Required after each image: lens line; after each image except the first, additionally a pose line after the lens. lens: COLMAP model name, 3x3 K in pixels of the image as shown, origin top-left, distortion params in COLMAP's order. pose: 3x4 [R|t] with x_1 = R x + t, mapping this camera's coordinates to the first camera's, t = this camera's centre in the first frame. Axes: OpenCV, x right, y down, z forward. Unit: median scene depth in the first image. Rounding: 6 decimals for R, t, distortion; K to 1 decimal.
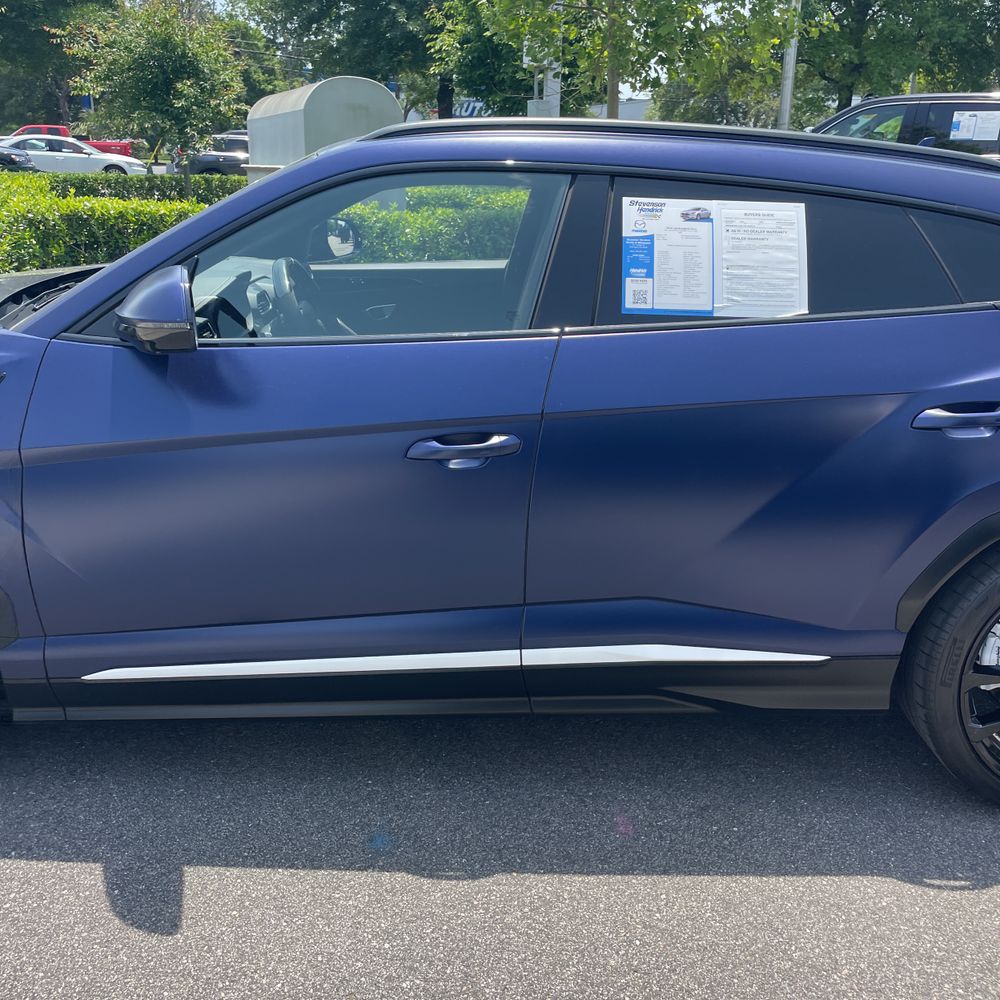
lens RADIAL K [[899.0, 0, 500.0], [0, 899.0, 500.0], [0, 0, 1]] dist [0.053016, -0.069913]
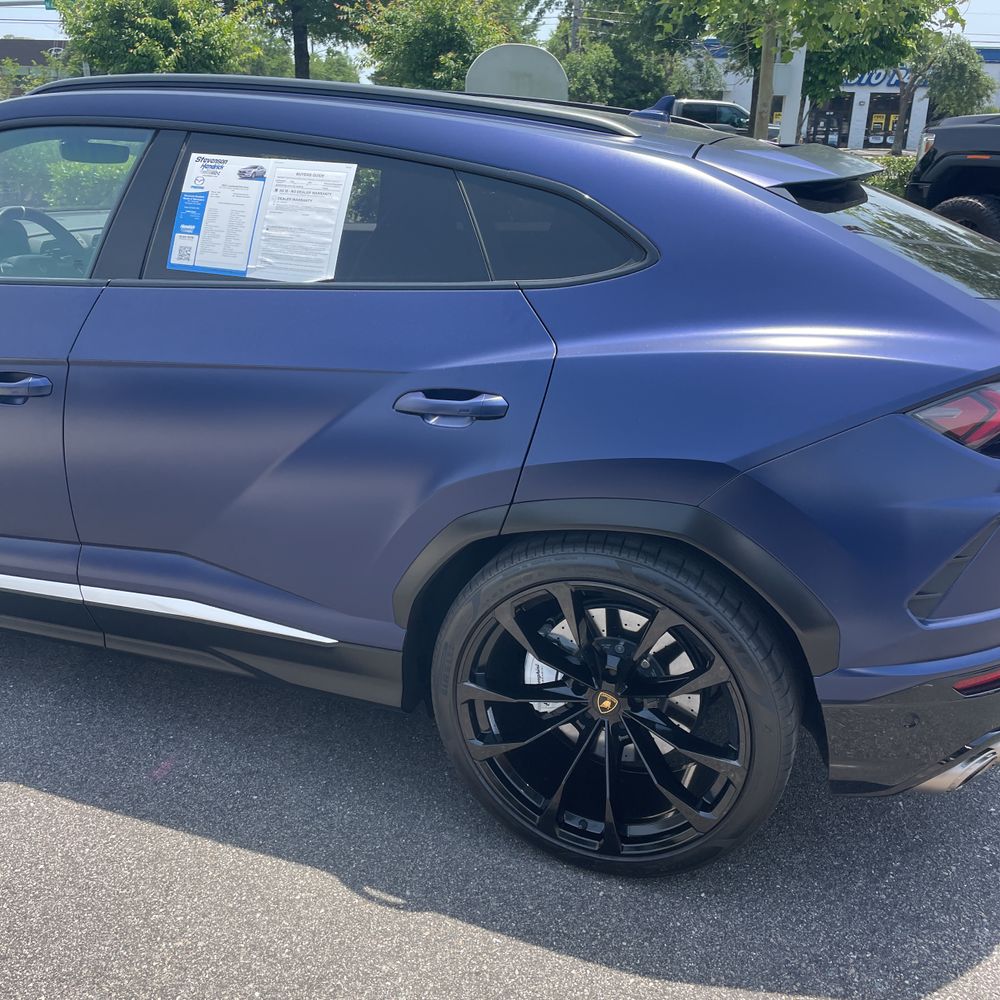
lens RADIAL K [[899.0, 0, 500.0], [0, 899.0, 500.0], [0, 0, 1]] dist [0.053016, -0.069913]
pose [[0.946317, 0.128939, -0.296411, 0.812977], [-0.121101, 0.991632, 0.044735, -0.040181], [0.299698, -0.006438, 0.954012, 0.141267]]
